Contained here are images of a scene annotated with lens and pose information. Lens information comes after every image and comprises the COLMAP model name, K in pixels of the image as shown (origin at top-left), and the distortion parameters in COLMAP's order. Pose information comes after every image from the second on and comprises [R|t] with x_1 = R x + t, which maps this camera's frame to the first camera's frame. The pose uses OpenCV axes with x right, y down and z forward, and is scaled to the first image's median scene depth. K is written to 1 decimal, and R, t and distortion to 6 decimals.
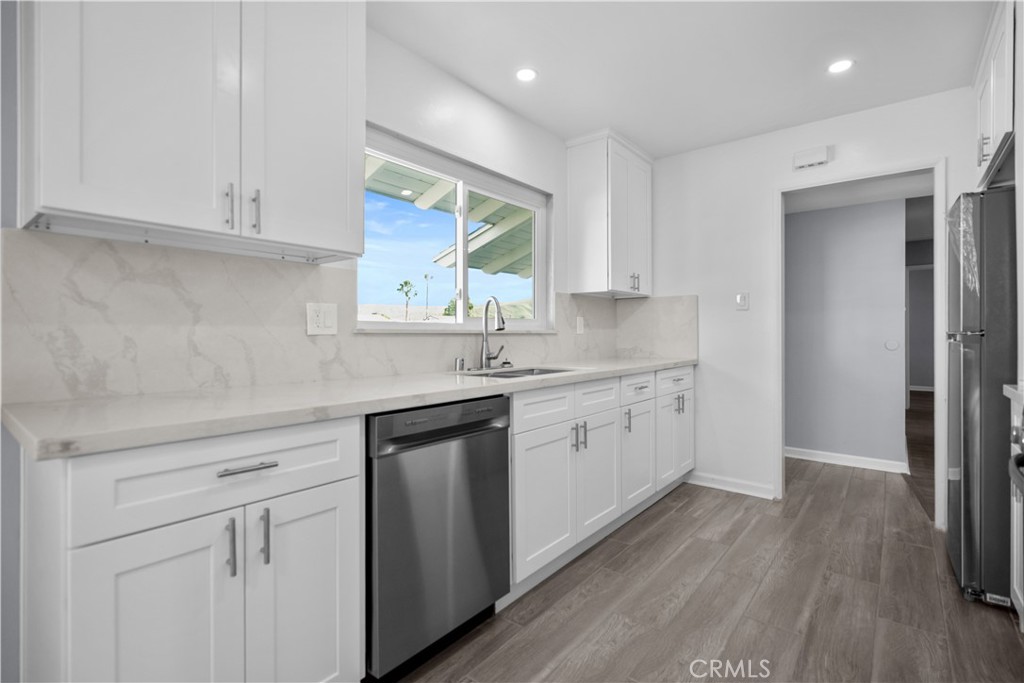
lens RADIAL K [[487.0, 0, 510.9], [0, 487.0, 336.6], [0, 0, 1]] dist [-0.010318, 0.001351]
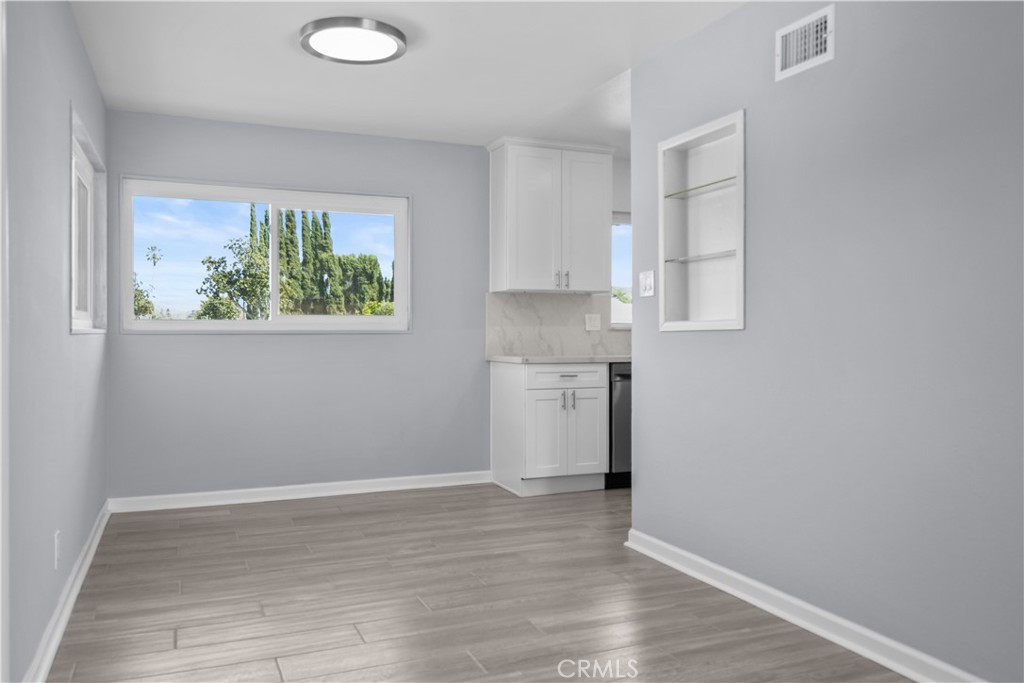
lens RADIAL K [[754.8, 0, 512.4], [0, 754.8, 340.0], [0, 0, 1]] dist [-0.005294, -0.003775]
pose [[0.887550, 0.005778, -0.460676, 0.977617], [-0.002622, 0.999969, 0.007491, 0.016806], [0.460704, -0.005440, 0.887537, -2.493372]]
